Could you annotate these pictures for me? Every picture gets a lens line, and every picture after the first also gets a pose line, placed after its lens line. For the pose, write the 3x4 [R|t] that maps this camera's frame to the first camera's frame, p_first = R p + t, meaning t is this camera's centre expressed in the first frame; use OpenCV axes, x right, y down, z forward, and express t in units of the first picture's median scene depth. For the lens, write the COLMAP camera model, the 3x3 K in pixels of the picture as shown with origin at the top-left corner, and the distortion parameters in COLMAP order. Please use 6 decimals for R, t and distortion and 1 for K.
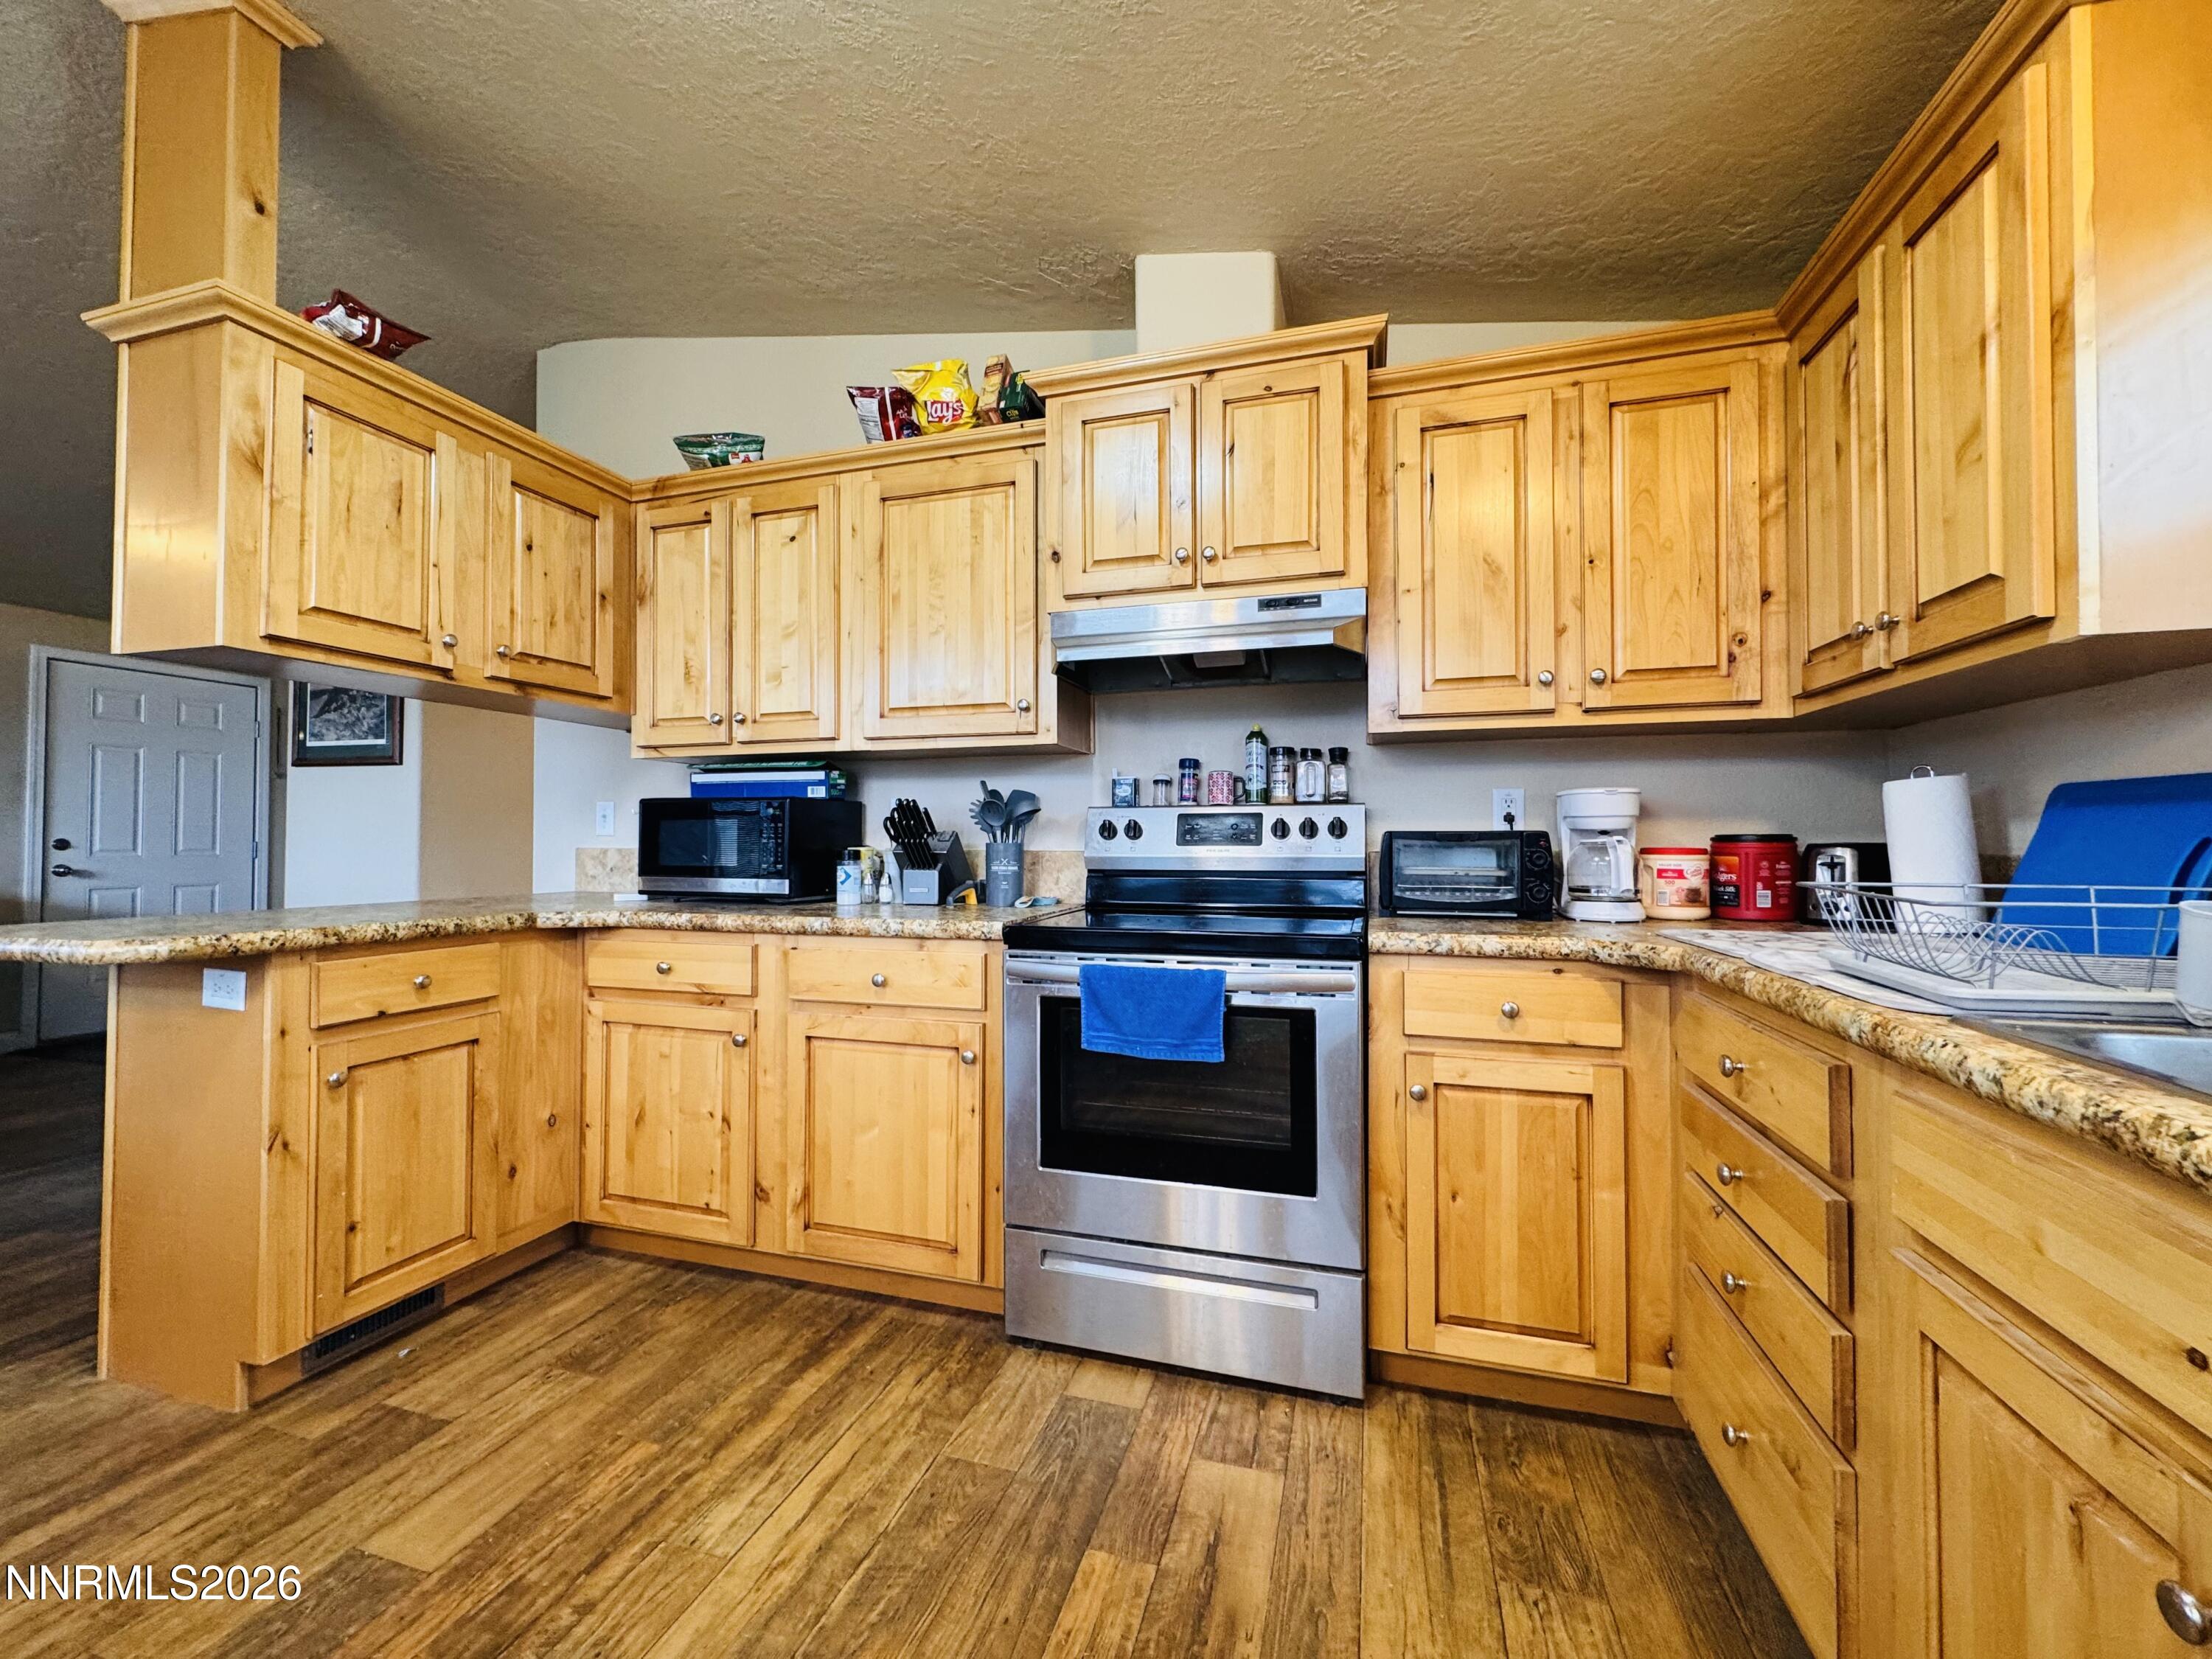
lens RADIAL K [[880.8, 0, 1101.5], [0, 880.8, 826.4], [0, 0, 1]] dist [-0.000625, -0.000476]
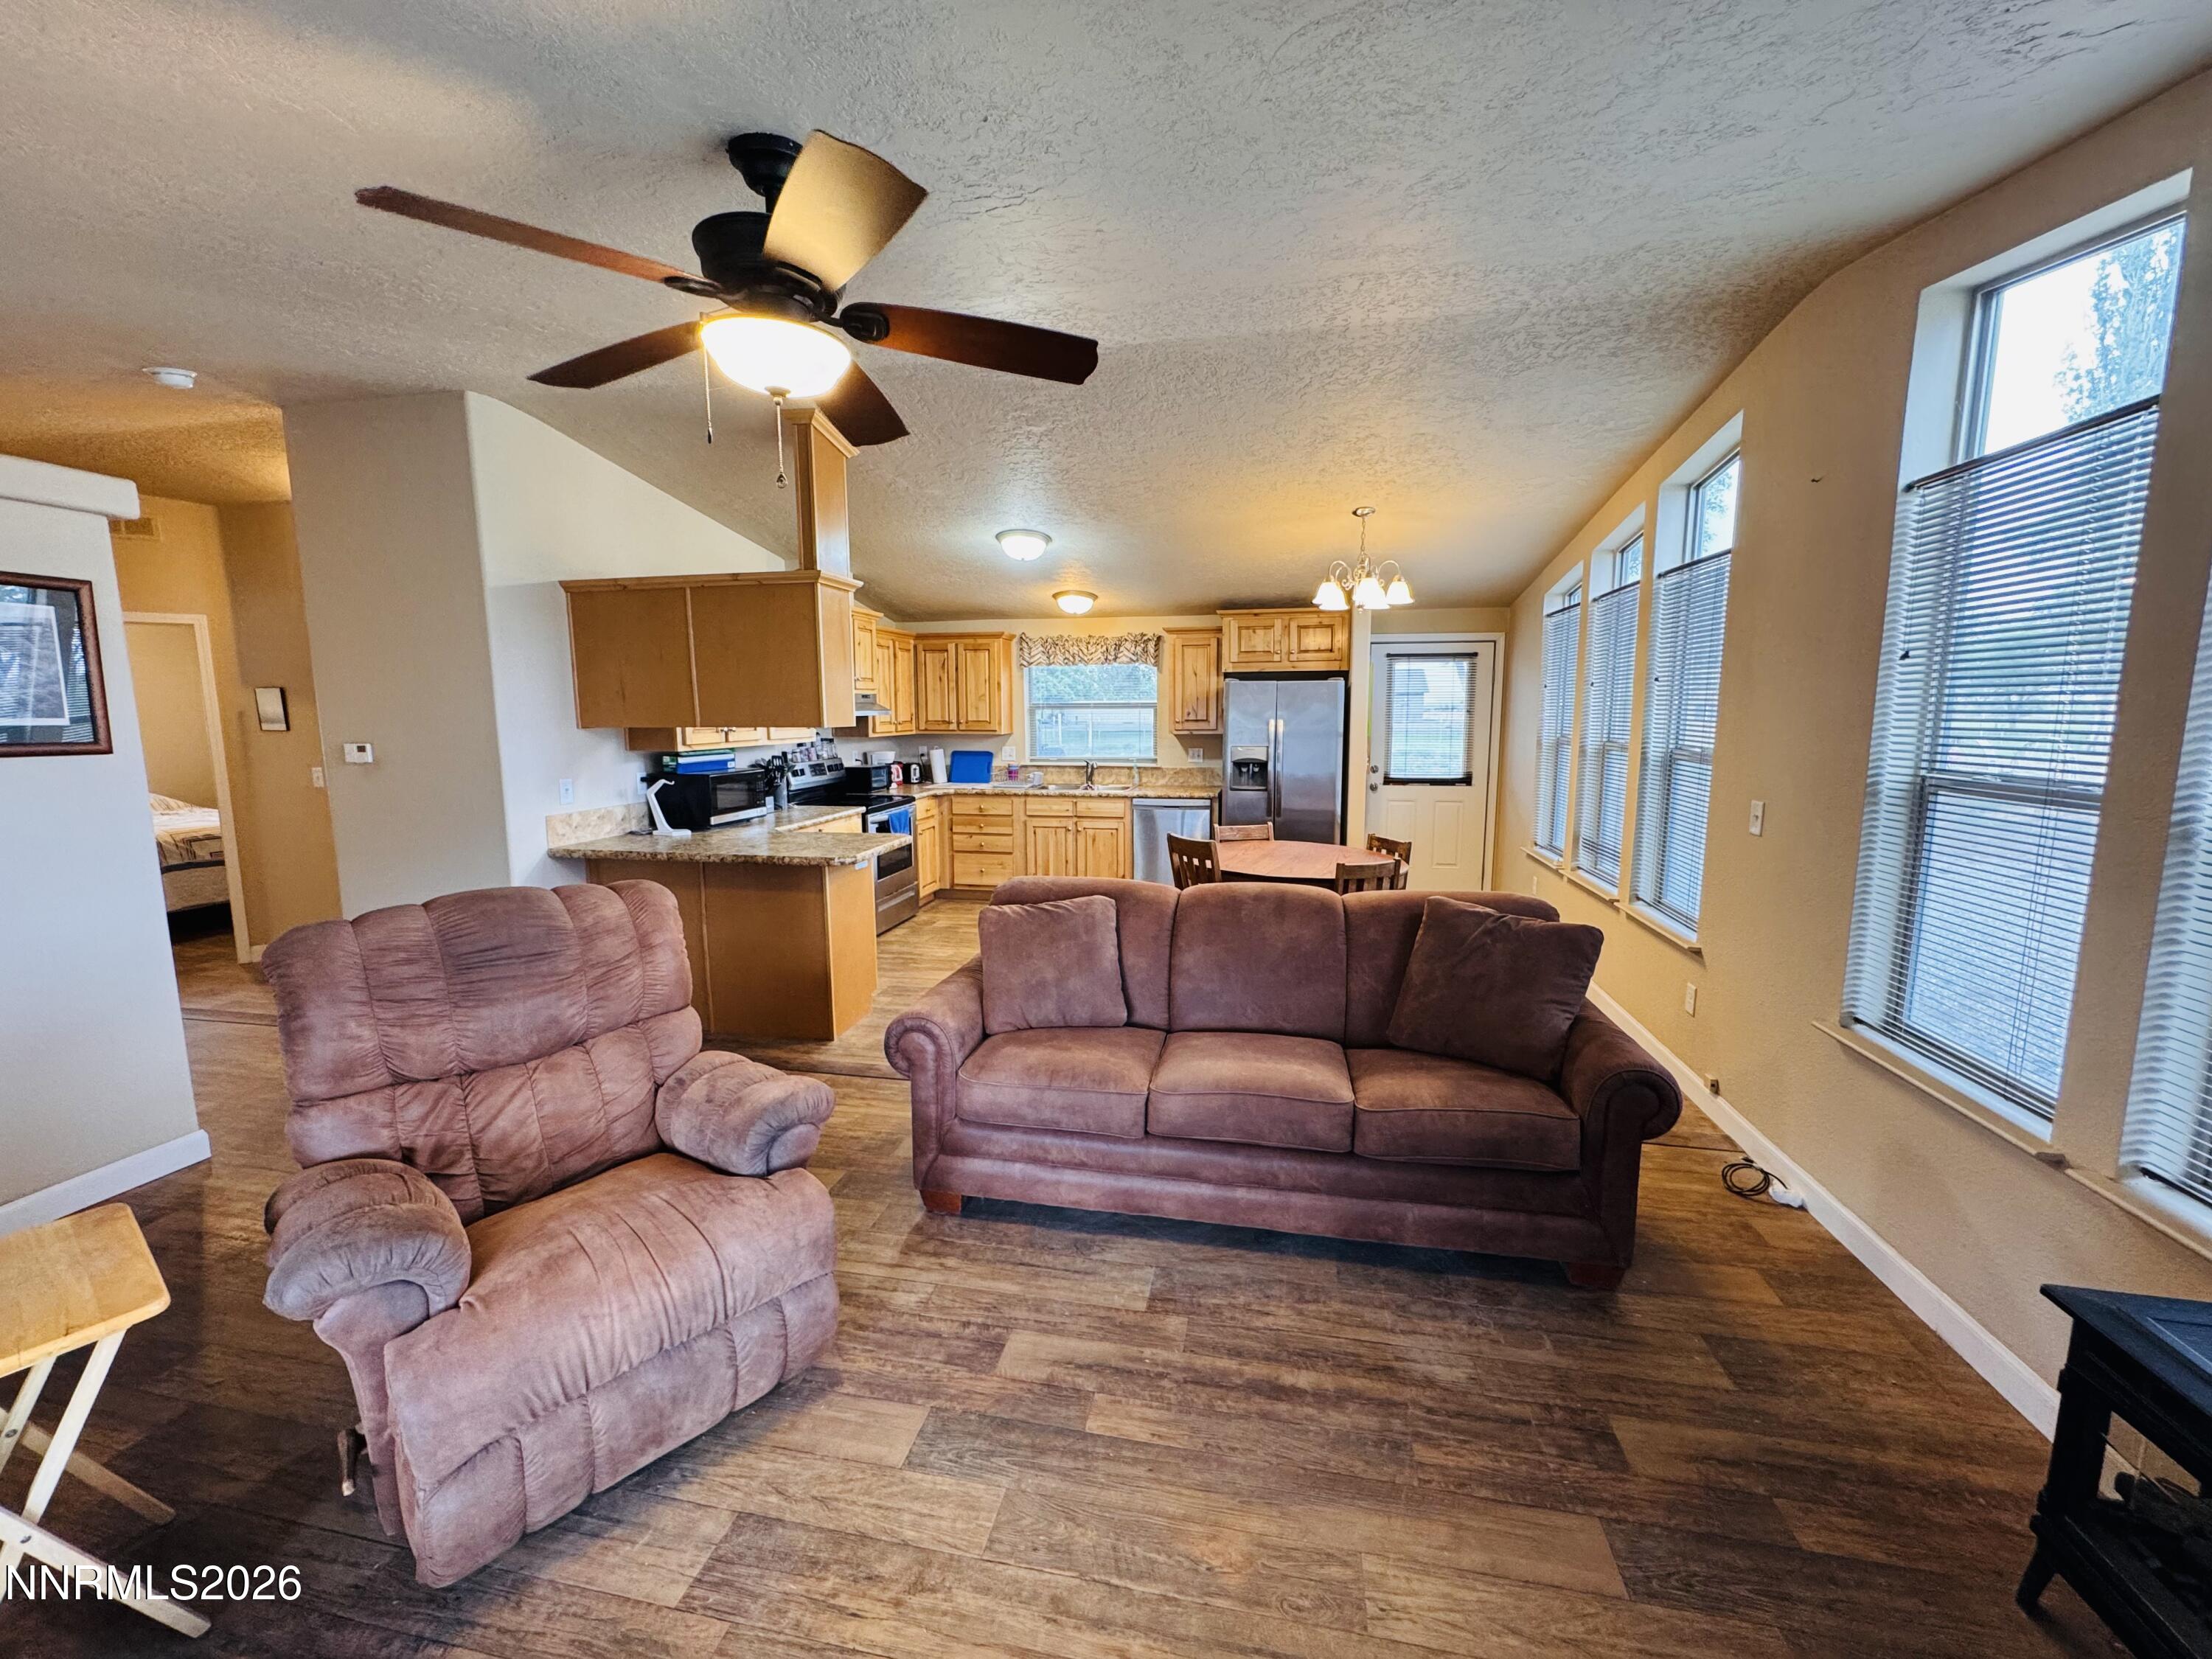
lens RADIAL K [[880.8, 0, 1105.8], [0, 880.8, 828.4], [0, 0, 1]] dist [-0.000625, -0.000476]
pose [[-0.093491, -0.134820, 0.986450, -2.470941], [-0.011891, 0.990870, 0.134297, -0.180135], [-0.995549, 0.000825, -0.094240, 0.366038]]
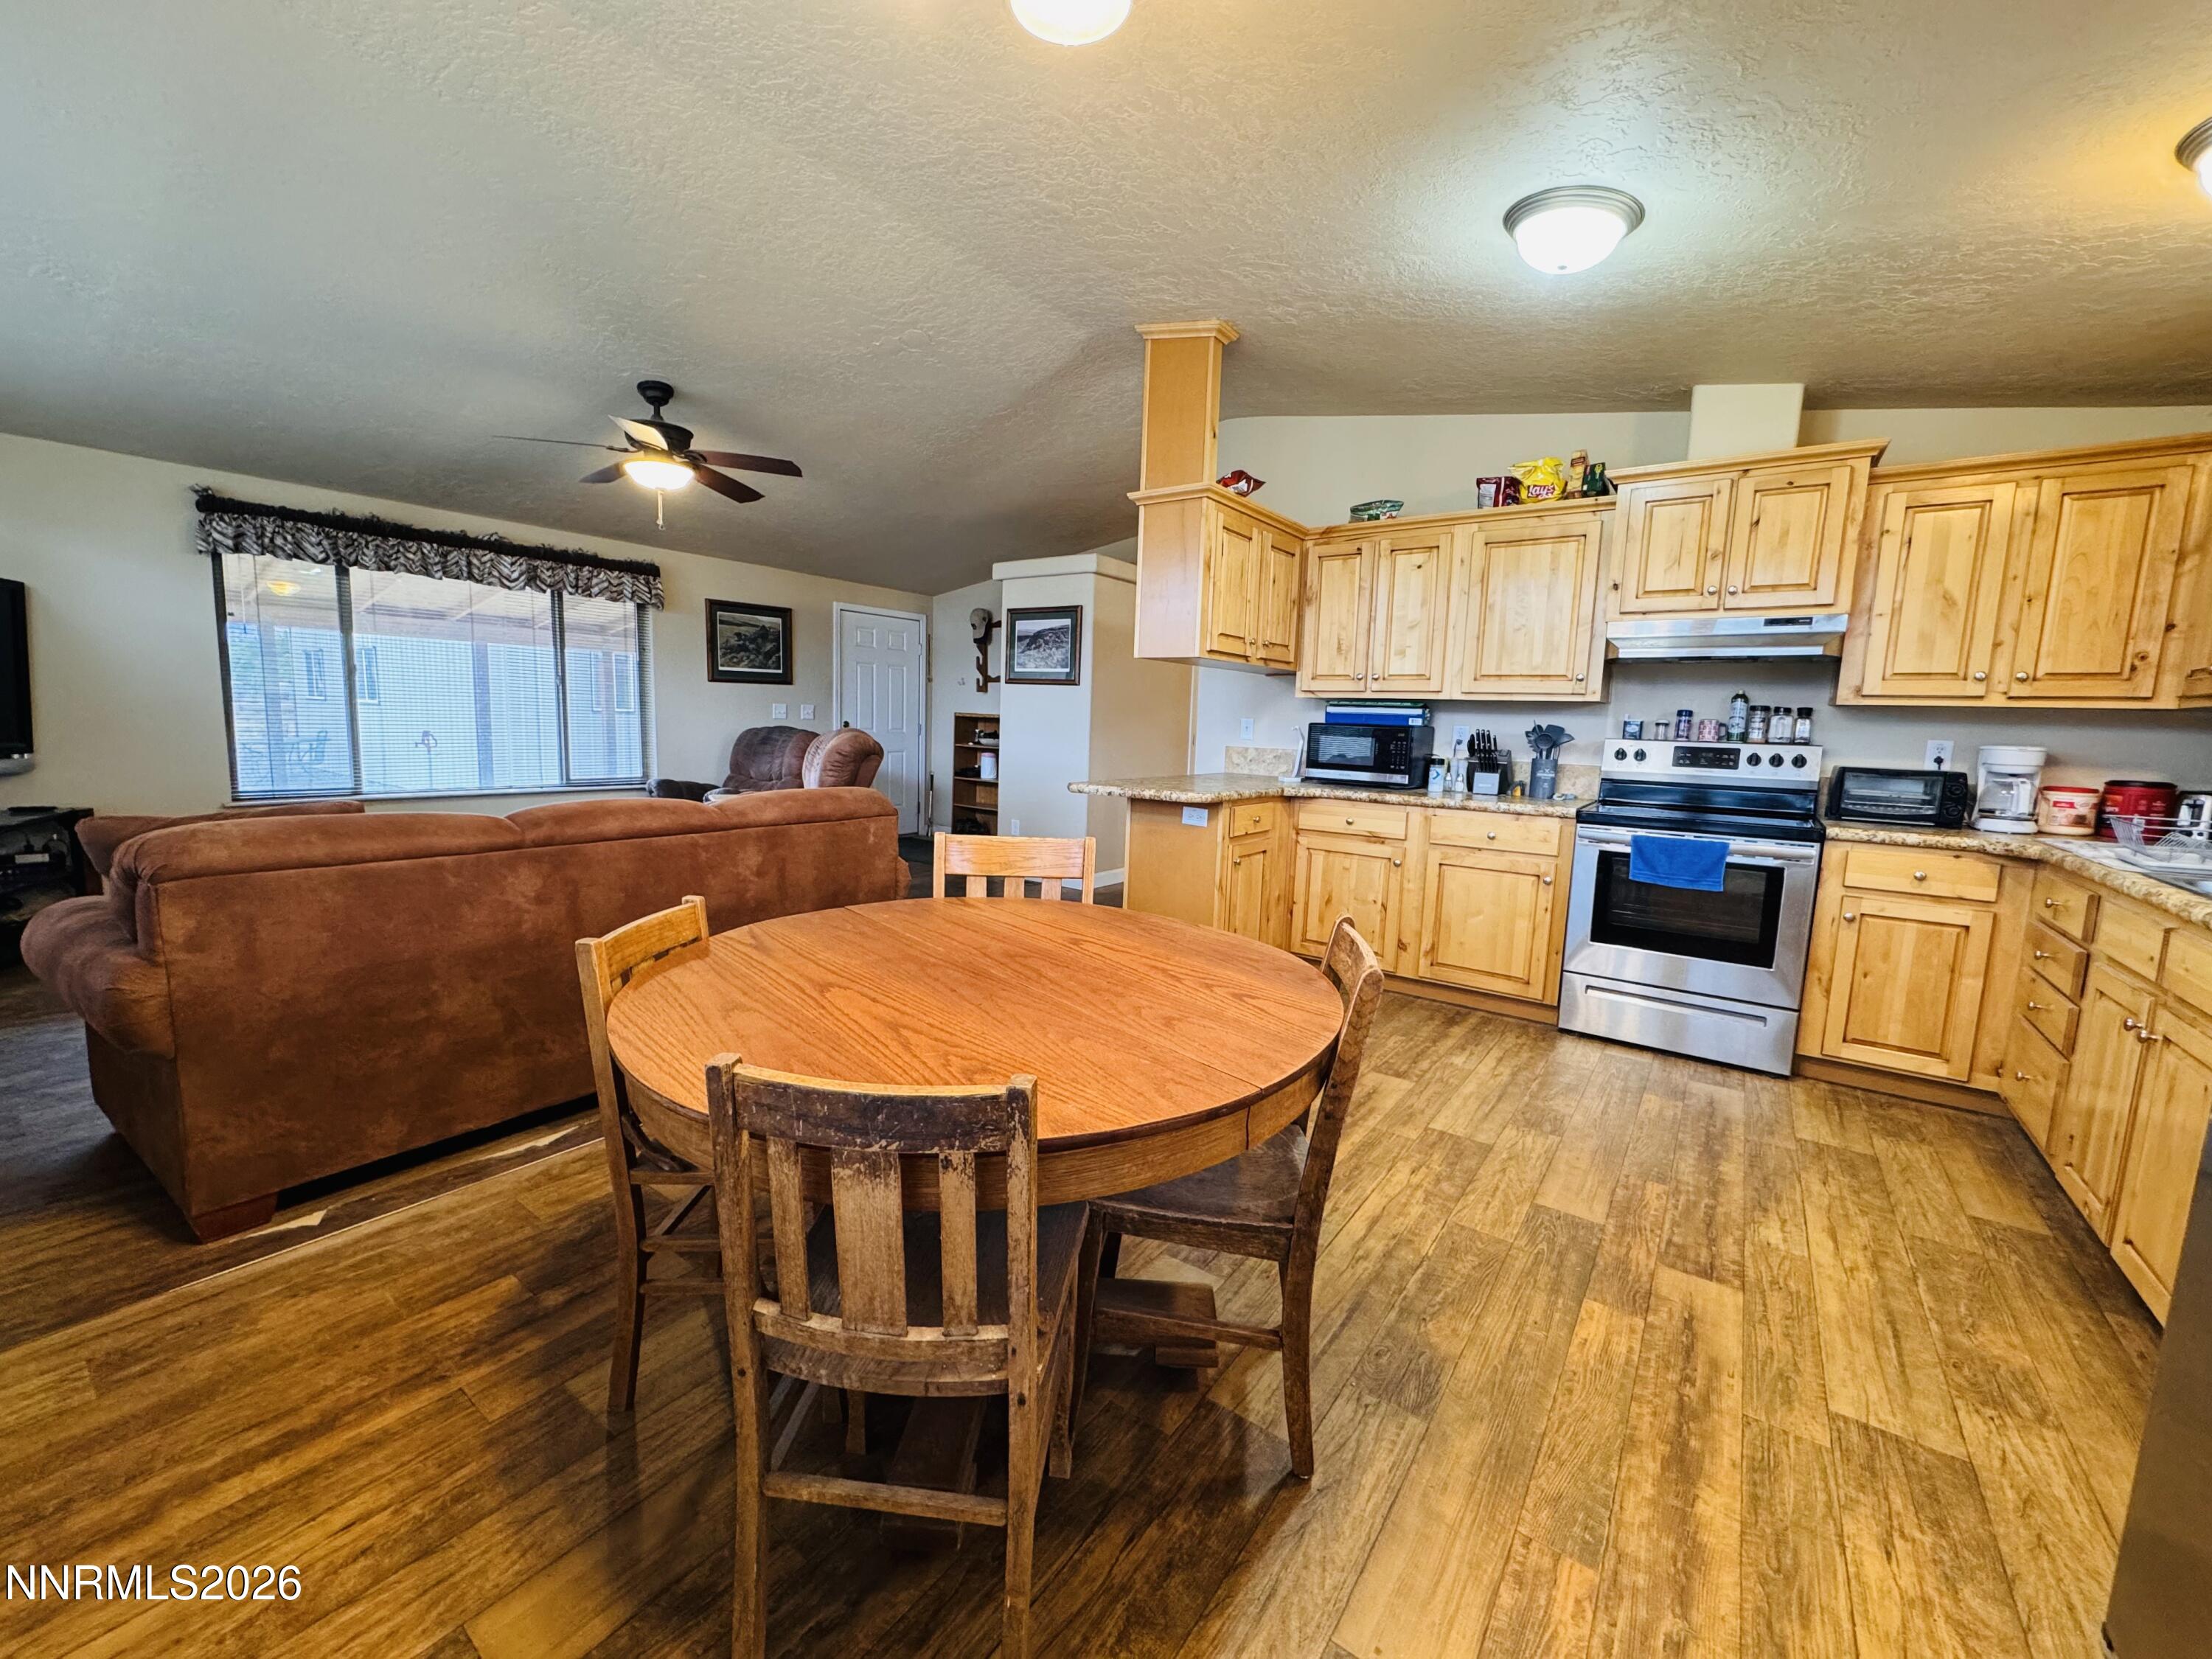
lens RADIAL K [[880.8, 0, 1103.8], [0, 880.8, 823.7], [0, 0, 1]] dist [-0.000625, -0.000476]
pose [[0.944523, 0.069429, -0.321023, -0.345780], [-0.026775, 0.990426, 0.135423, -0.060092], [0.327352, -0.119315, 0.937339, -0.779747]]
